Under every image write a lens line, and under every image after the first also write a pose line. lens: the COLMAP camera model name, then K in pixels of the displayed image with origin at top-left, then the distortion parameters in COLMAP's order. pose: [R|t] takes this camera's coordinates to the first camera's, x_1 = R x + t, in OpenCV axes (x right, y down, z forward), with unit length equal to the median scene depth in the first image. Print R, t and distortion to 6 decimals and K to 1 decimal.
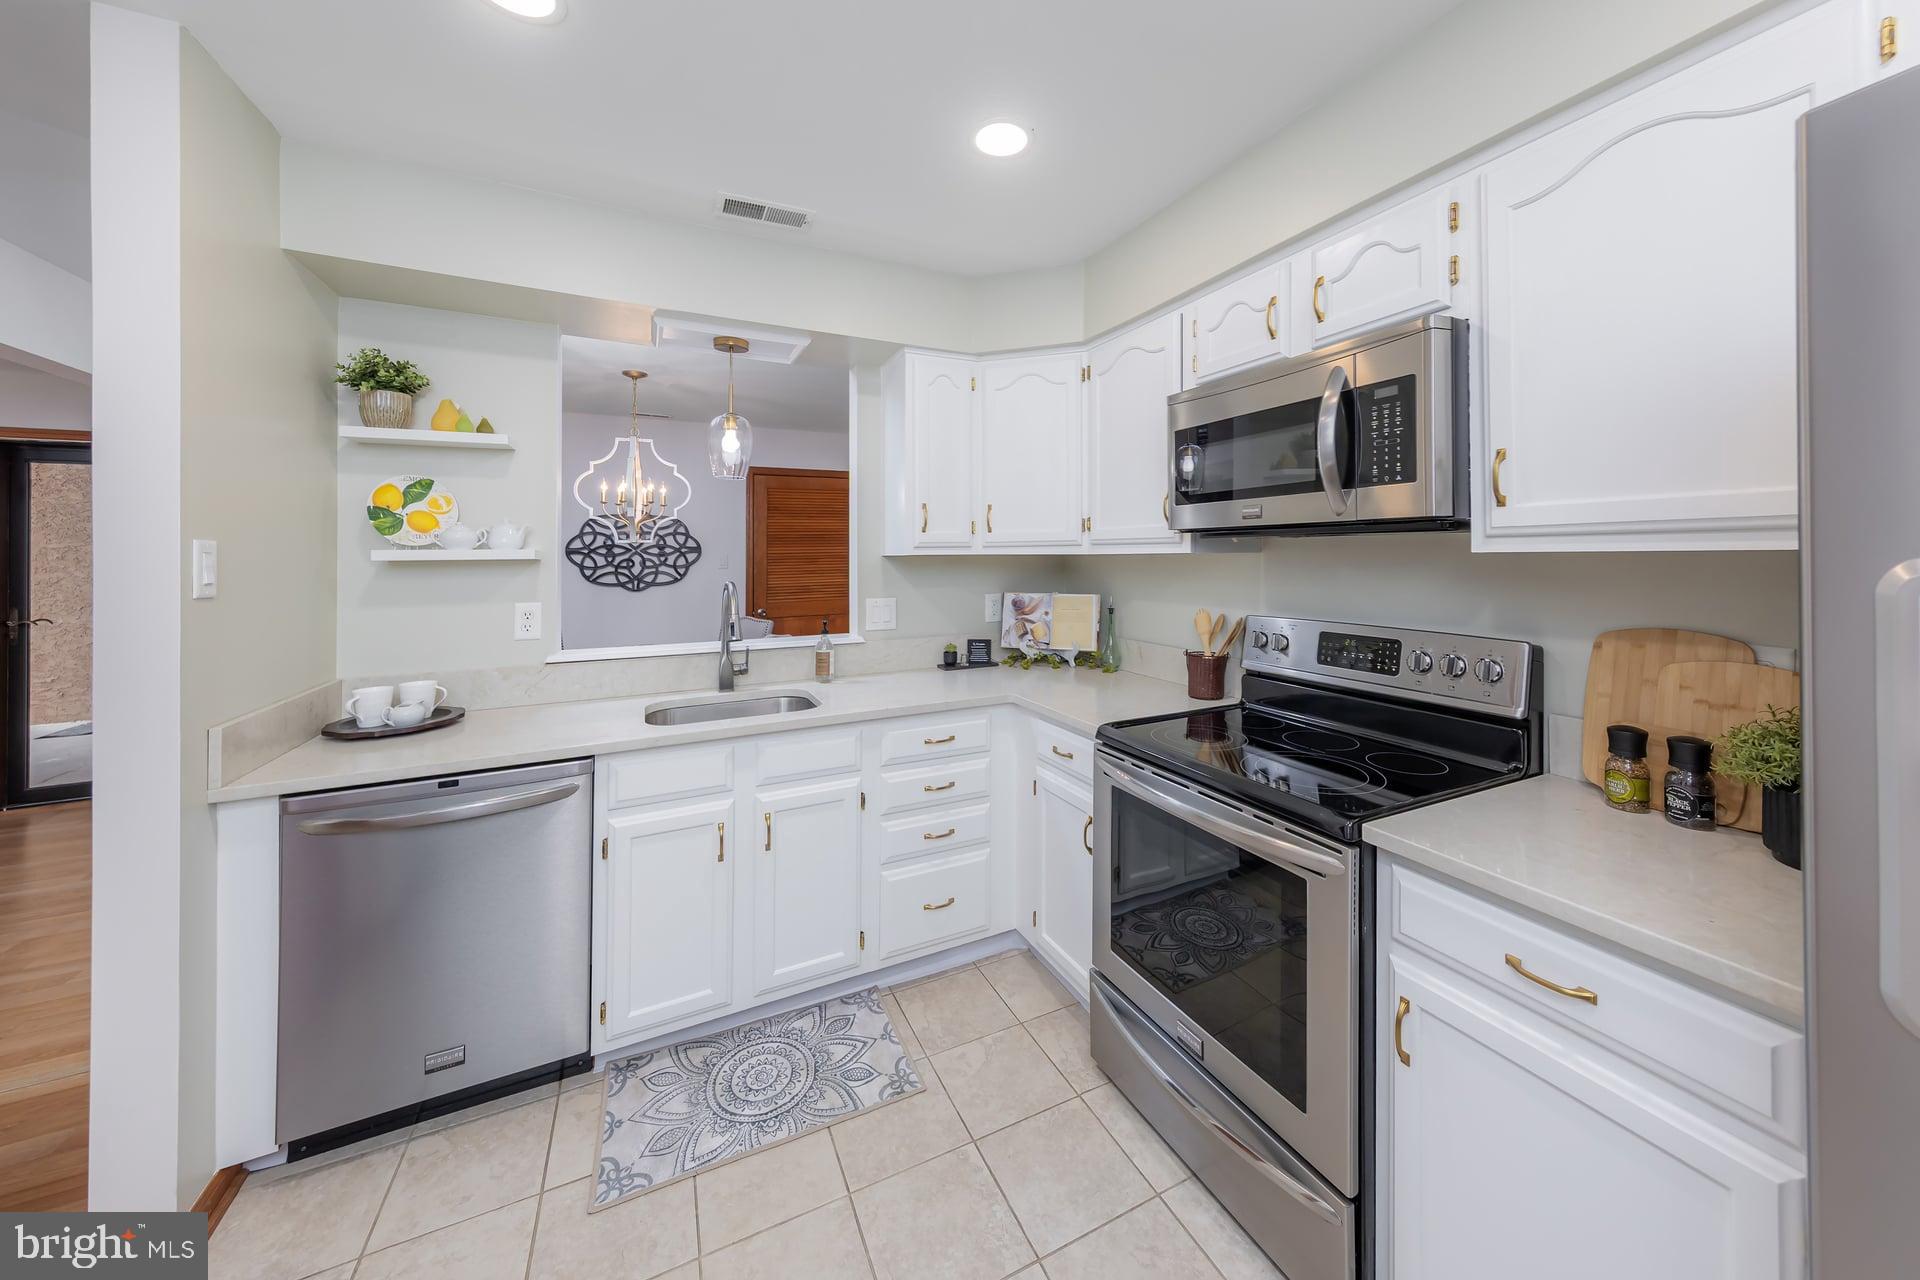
lens RADIAL K [[663.0, 0, 1022.1], [0, 663.0, 541.7], [0, 0, 1]] dist [0.000819, 0.000051]
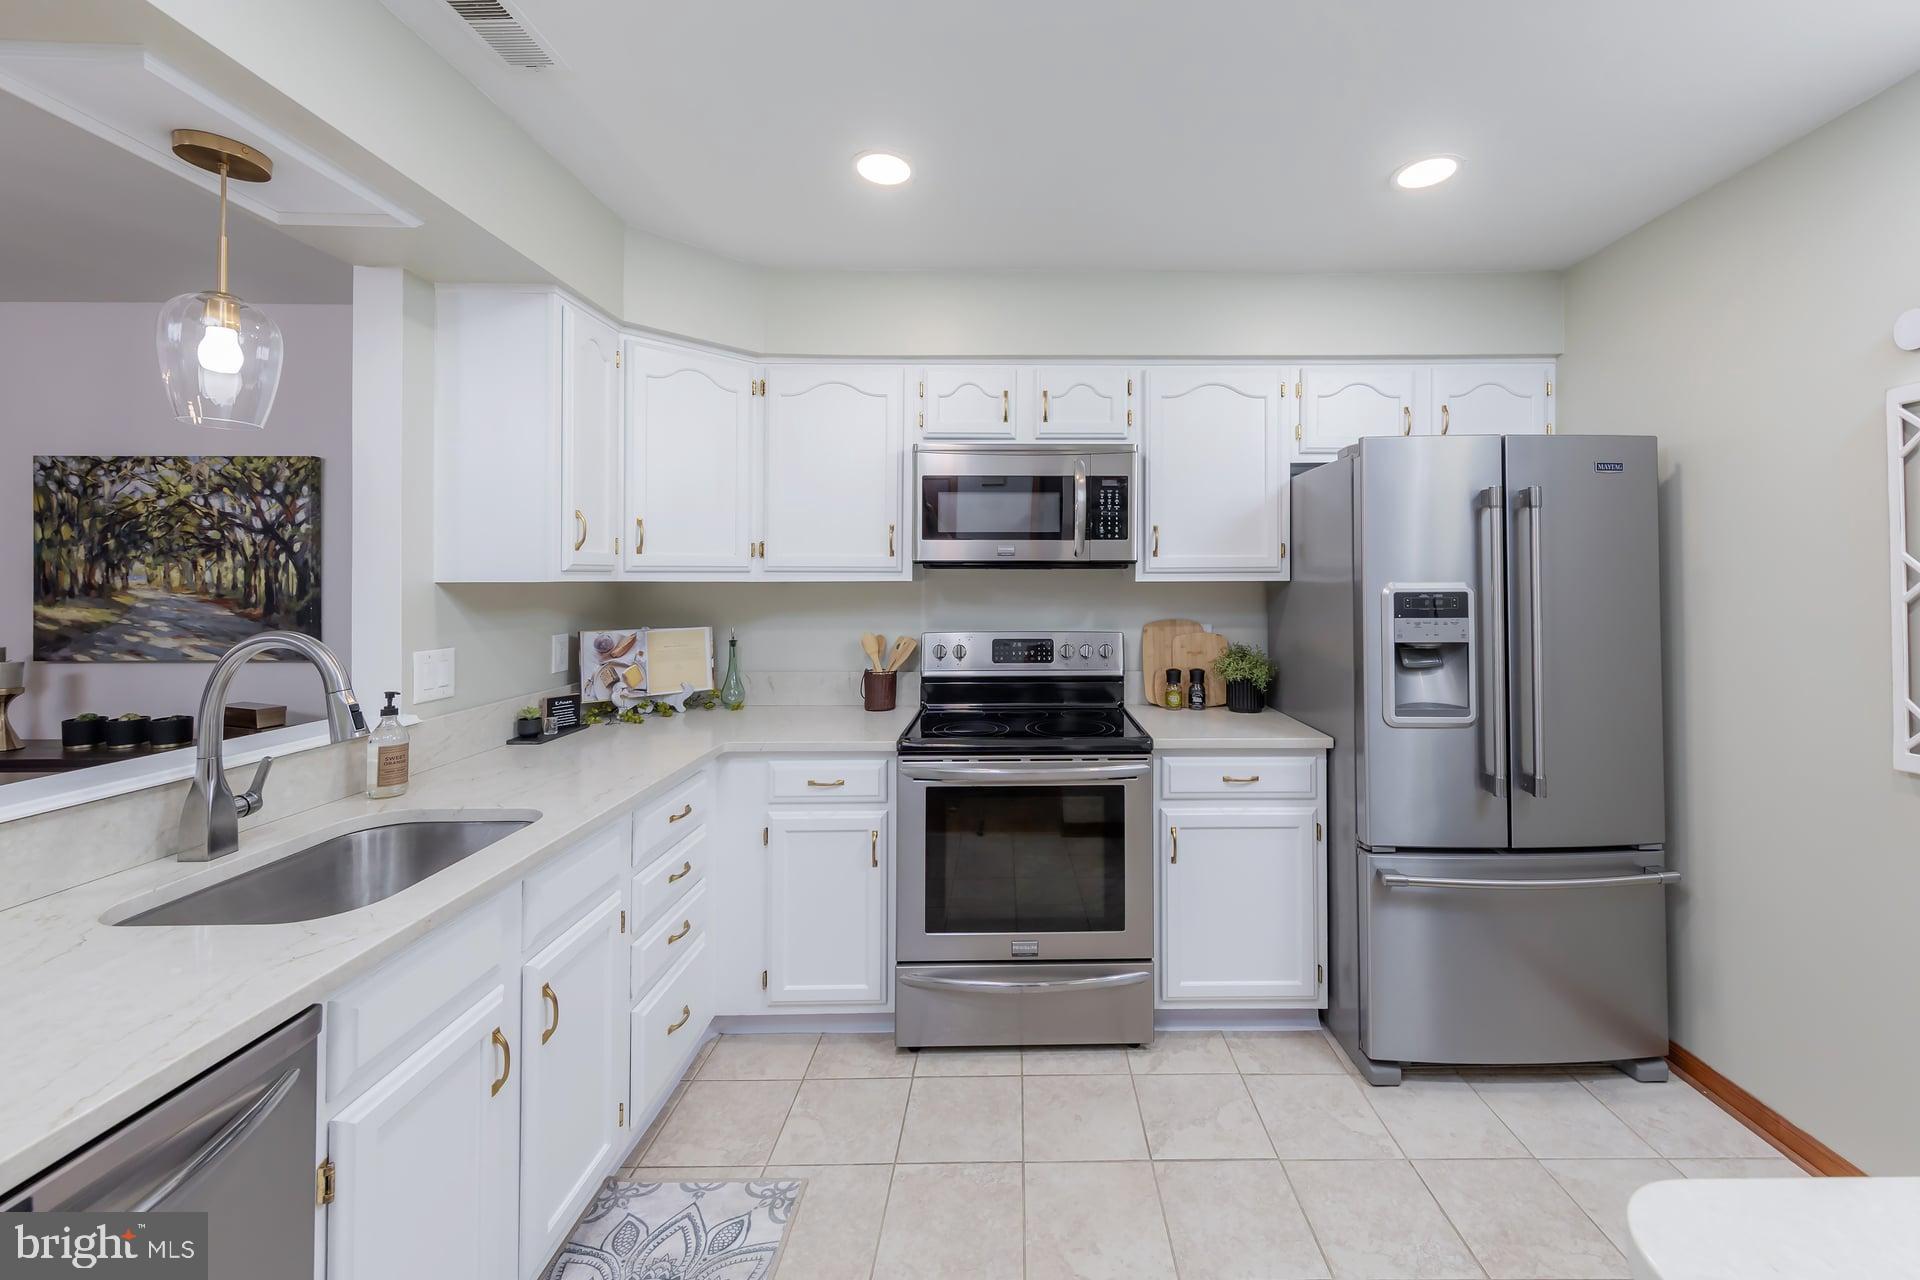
lens RADIAL K [[716.0, 0, 982.7], [0, 716.0, 573.4], [0, 0, 1]] dist [0.003202, 0.000283]
pose [[0.476081, 0.011654, 0.879324, -0.830959], [-0.019116, 0.999813, -0.002901, 0.005428], [-0.879194, -0.015428, 0.476215, 0.318087]]
